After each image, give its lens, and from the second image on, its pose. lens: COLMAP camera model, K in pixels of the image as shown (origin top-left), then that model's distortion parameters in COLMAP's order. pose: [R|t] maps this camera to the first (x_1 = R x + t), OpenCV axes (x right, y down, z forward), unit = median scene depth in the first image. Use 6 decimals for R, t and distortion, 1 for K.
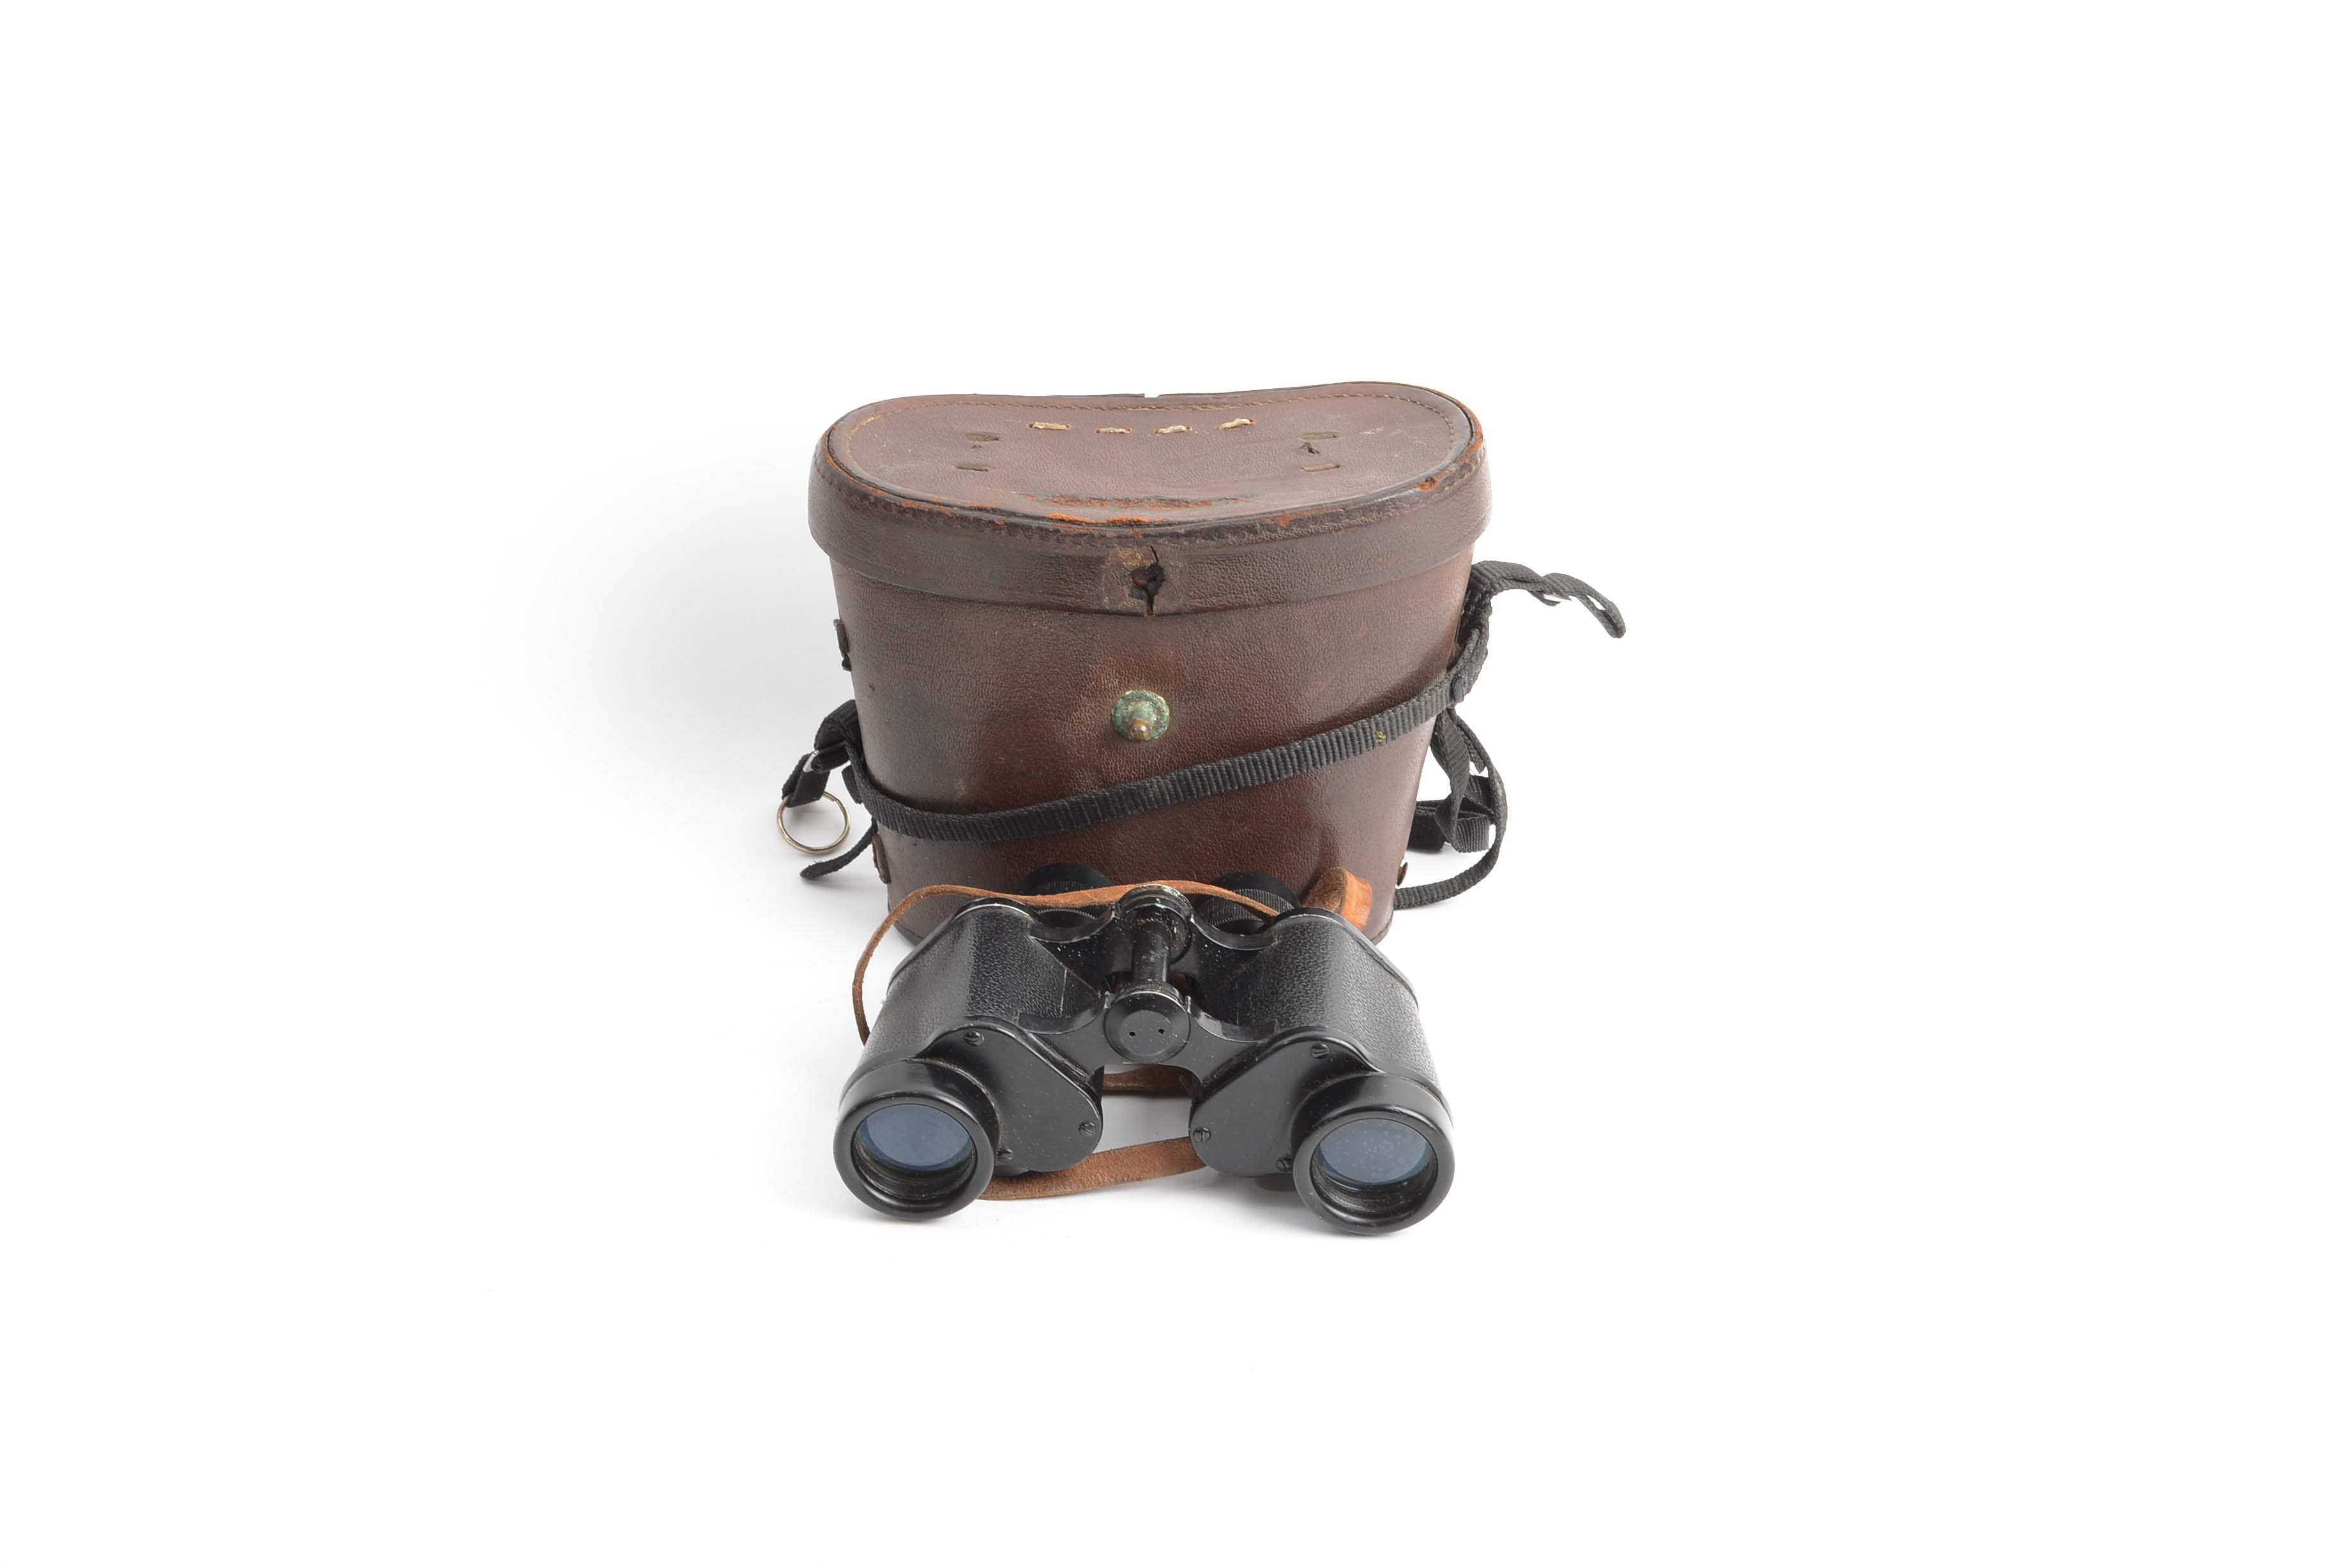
lens RADIAL K [[3324.8, 0, 1175.0], [0, 3324.8, 784.0], [0, 0, 1]] dist [-0.017593, -0.007462]
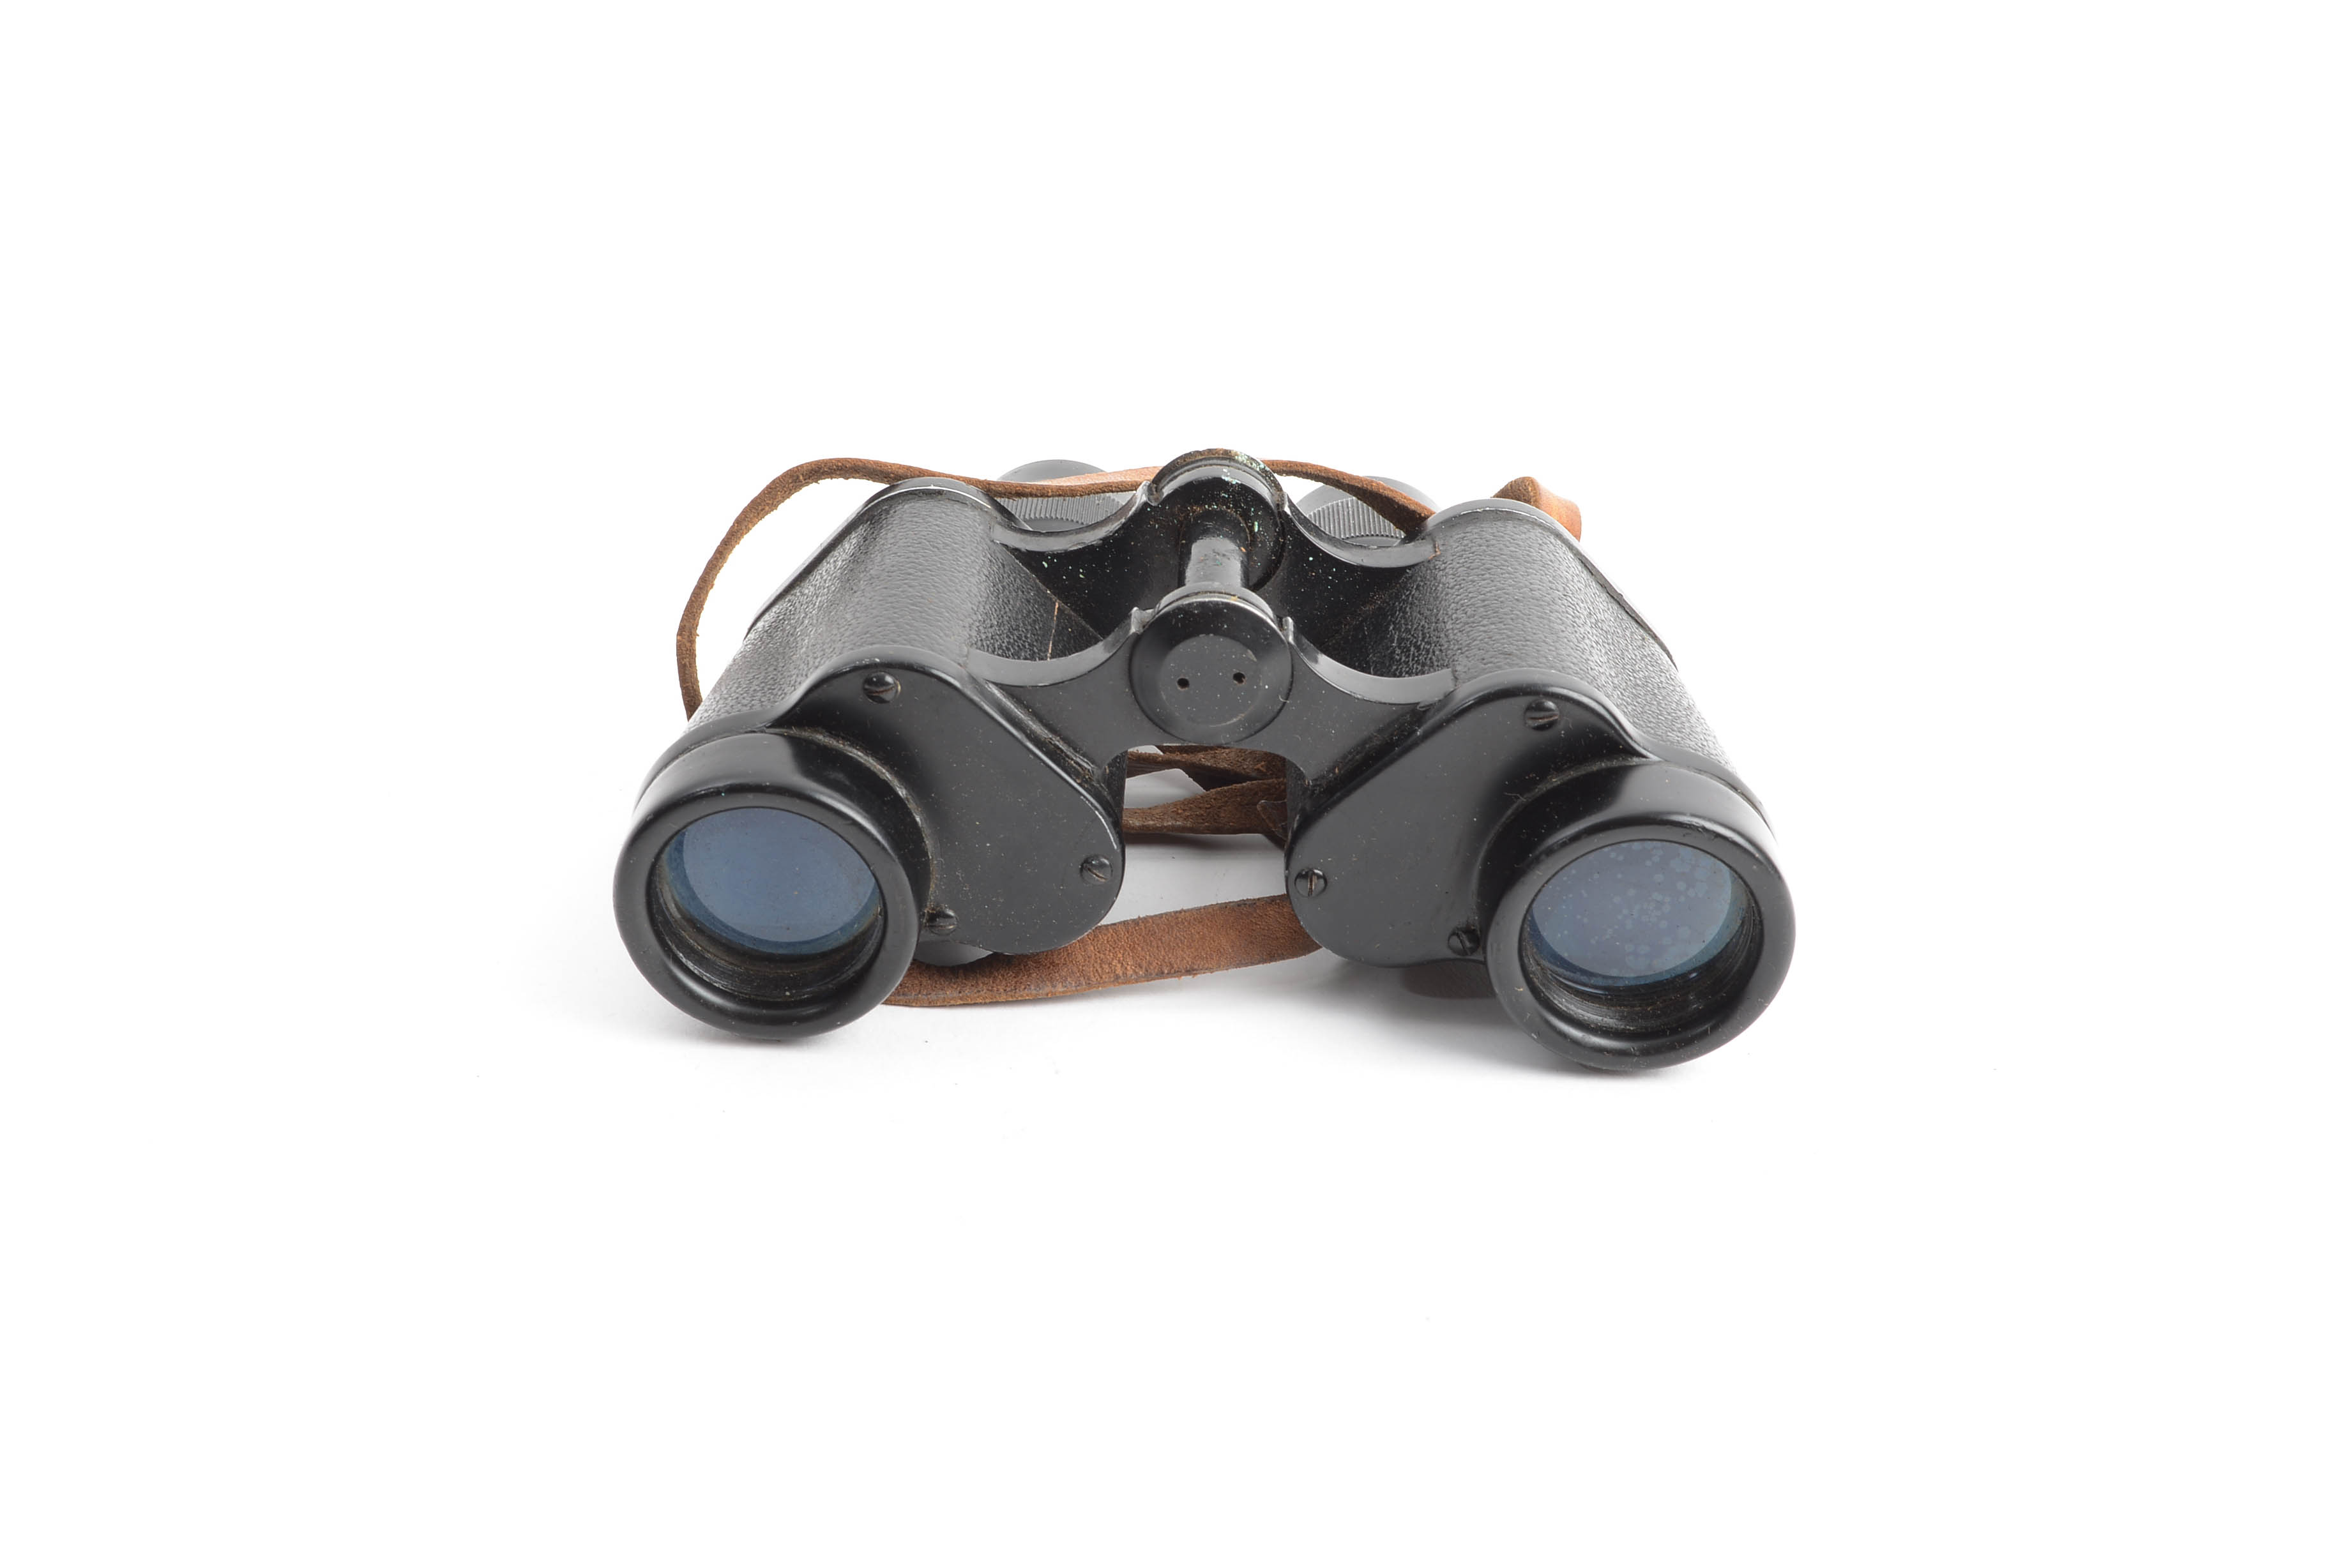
lens RADIAL K [[2836.0, 0, 1175.0], [0, 2836.0, 784.0], [0, 0, 1]] dist [-0.002439, 0.032221]
pose [[0.999907, 0.007524, 0.011352, -0.018566], [-0.007239, 0.999662, -0.024953, 0.099154], [-0.011536, 0.024869, 0.999624, 0.533789]]
